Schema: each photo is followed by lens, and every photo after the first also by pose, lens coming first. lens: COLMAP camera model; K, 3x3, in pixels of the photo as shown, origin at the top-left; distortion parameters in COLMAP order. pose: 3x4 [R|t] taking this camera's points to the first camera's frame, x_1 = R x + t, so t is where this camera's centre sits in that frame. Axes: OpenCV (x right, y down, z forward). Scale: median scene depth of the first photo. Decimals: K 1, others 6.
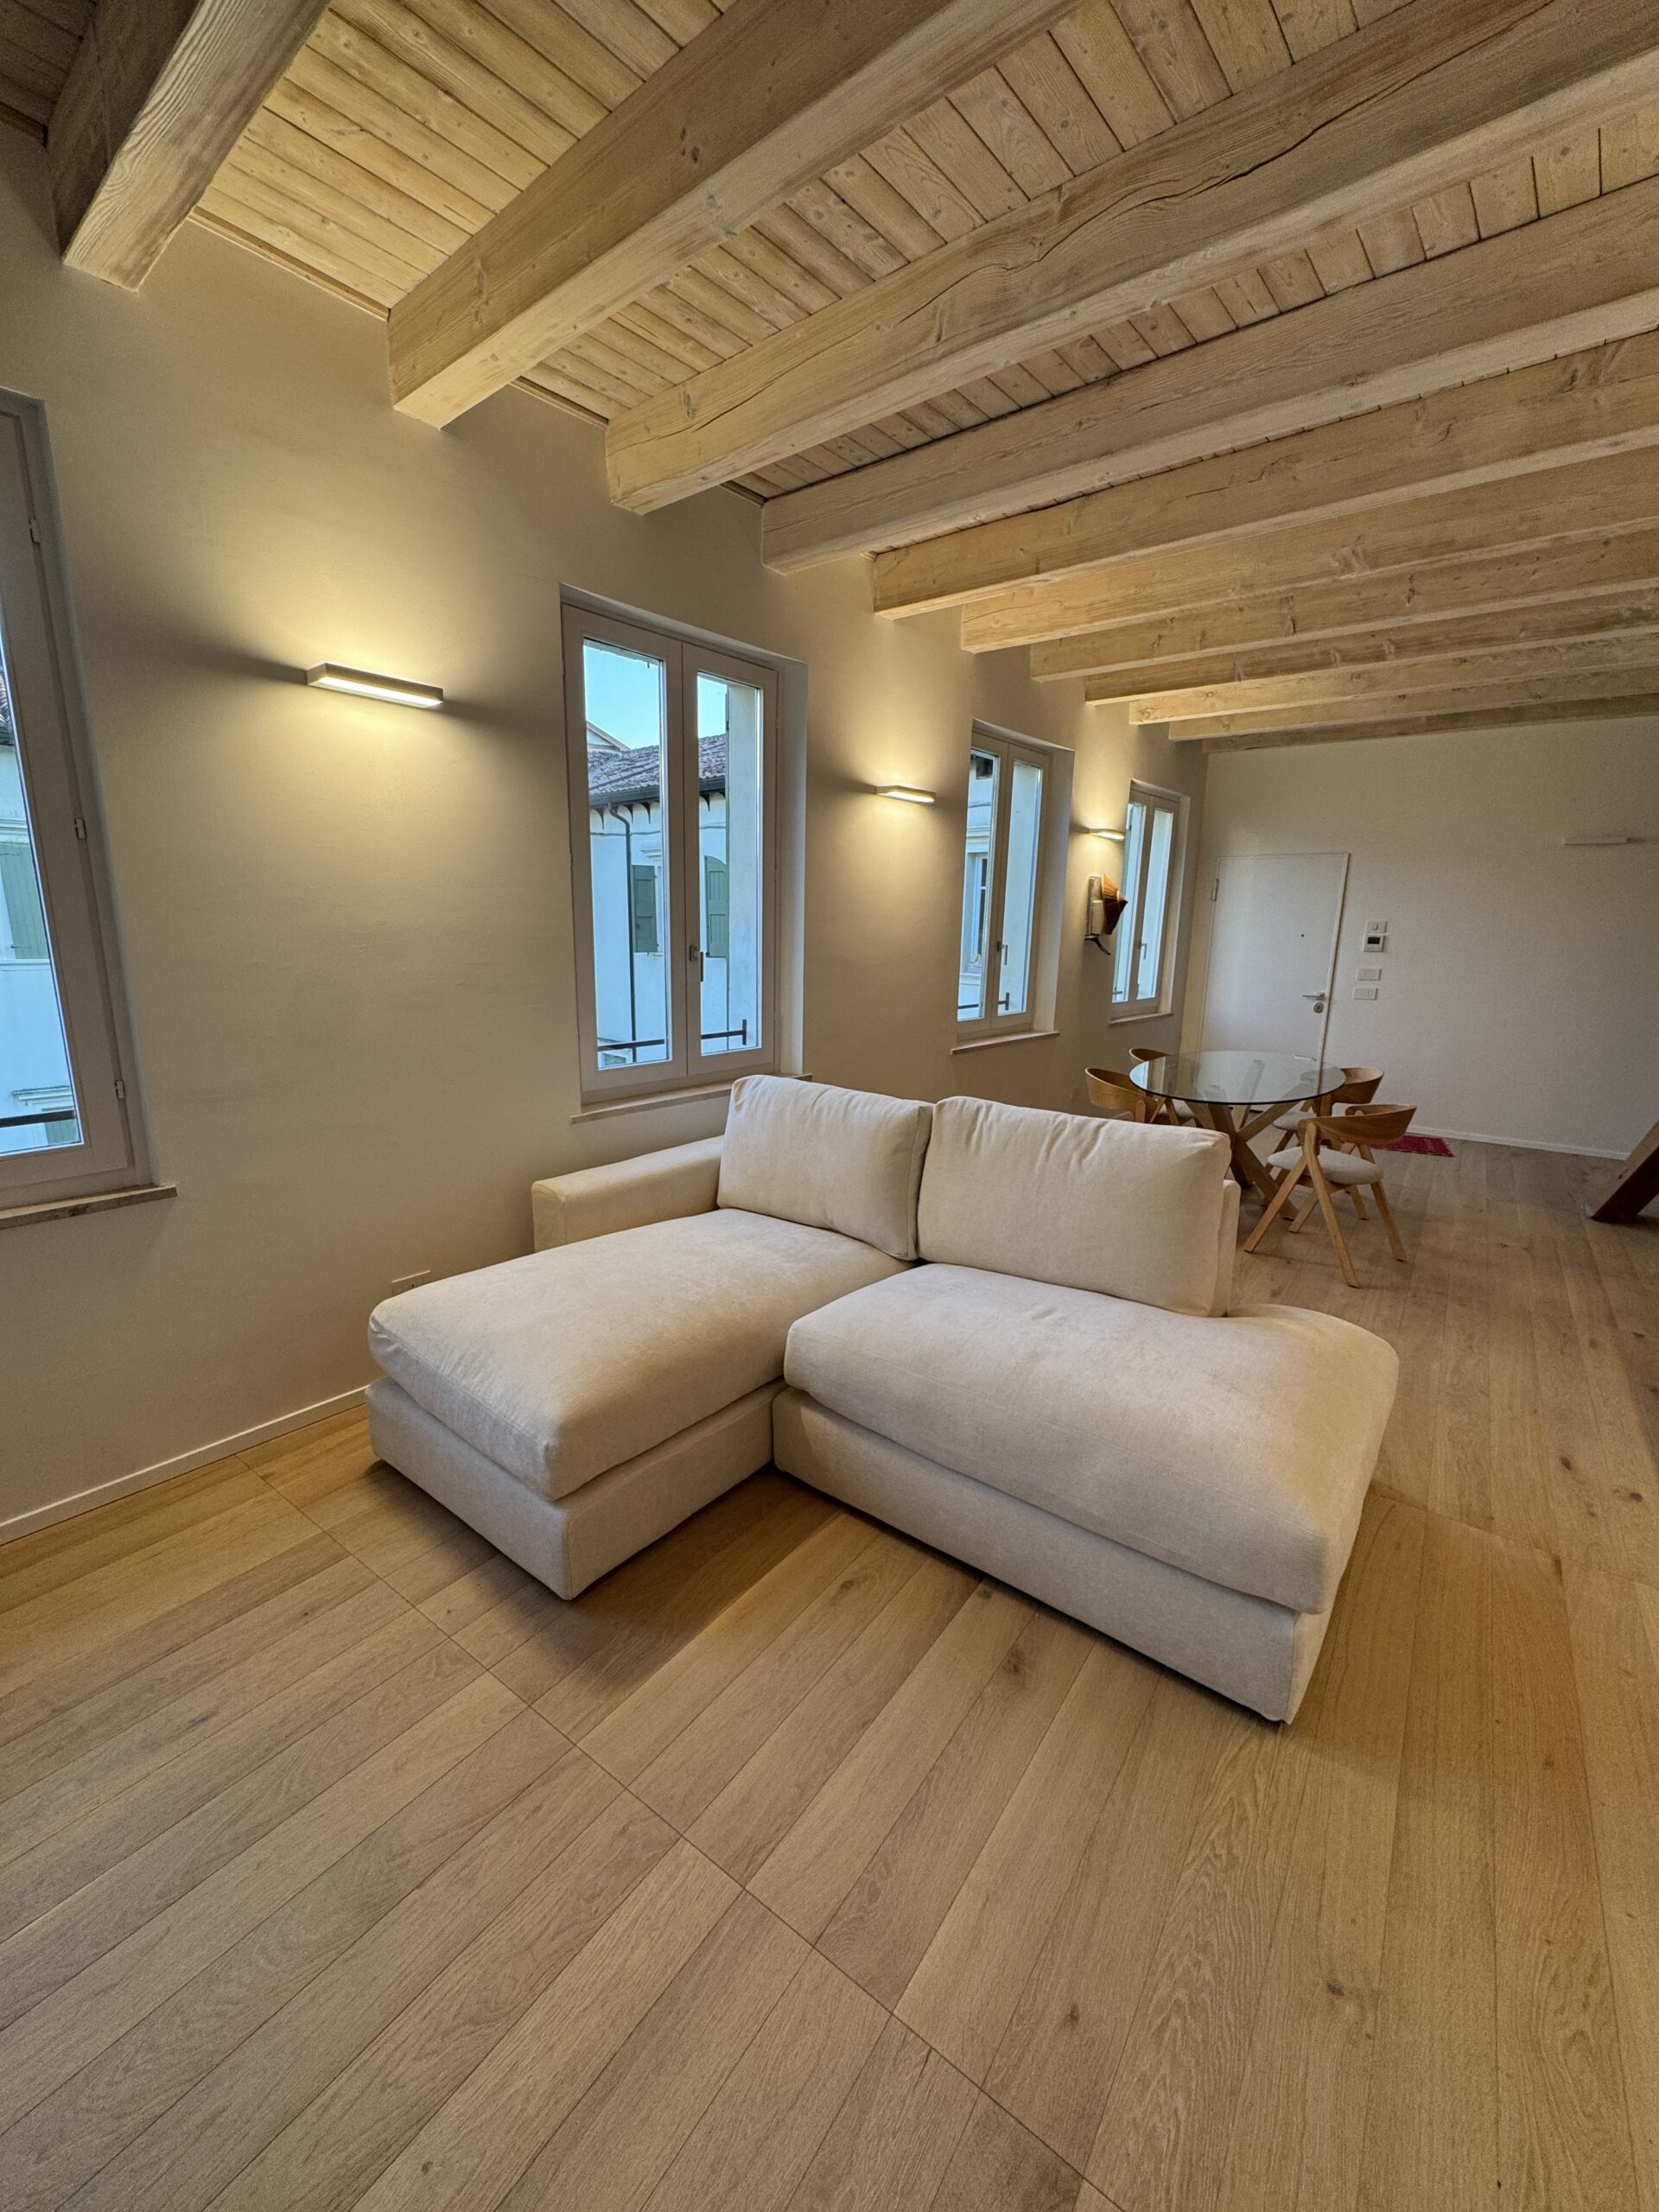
lens RADIAL K [[892.4, 0, 826.5], [0, 892.4, 1108.5], [0, 0, 1]] dist [-0.001064, -0.000768]
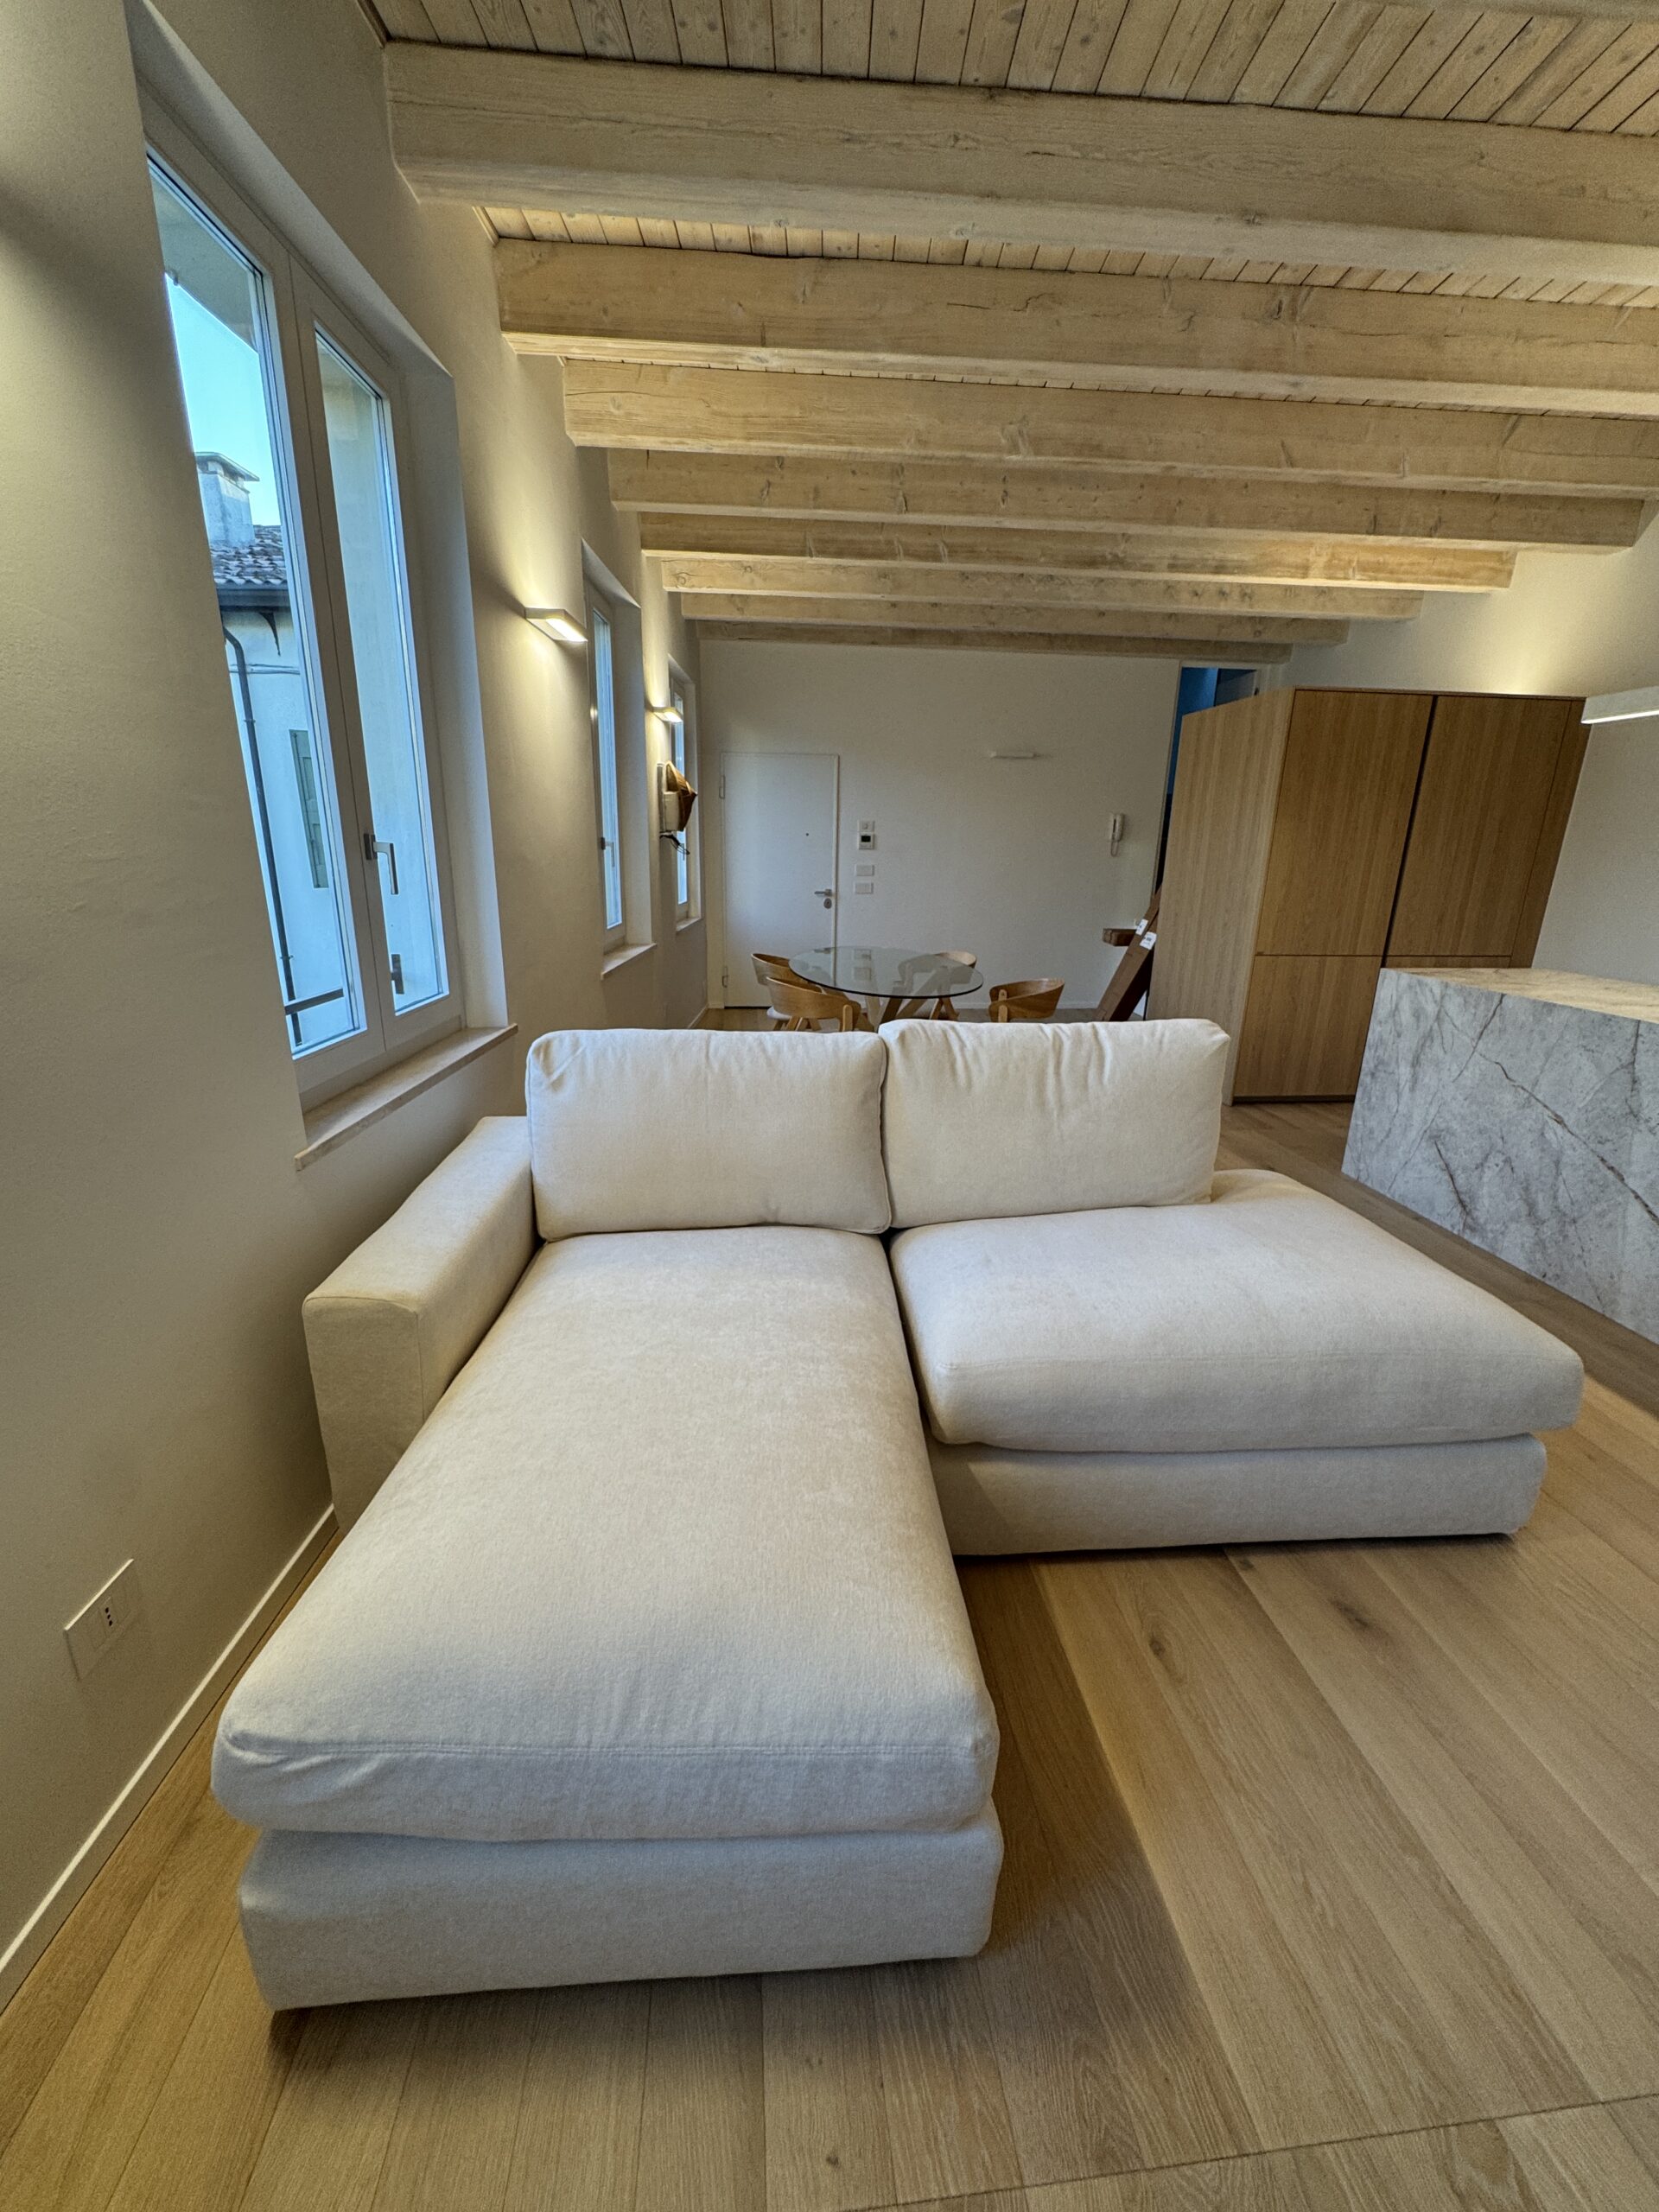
lens RADIAL K [[892.4, 0, 826.5], [0, 892.4, 1108.5], [0, 0, 1]] dist [-0.001064, -0.000768]
pose [[0.739261, -0.196176, 0.644212, -0.395423], [0.135117, 0.980384, 0.143495, -0.053476], [-0.659725, -0.019037, 0.751266, 0.401229]]
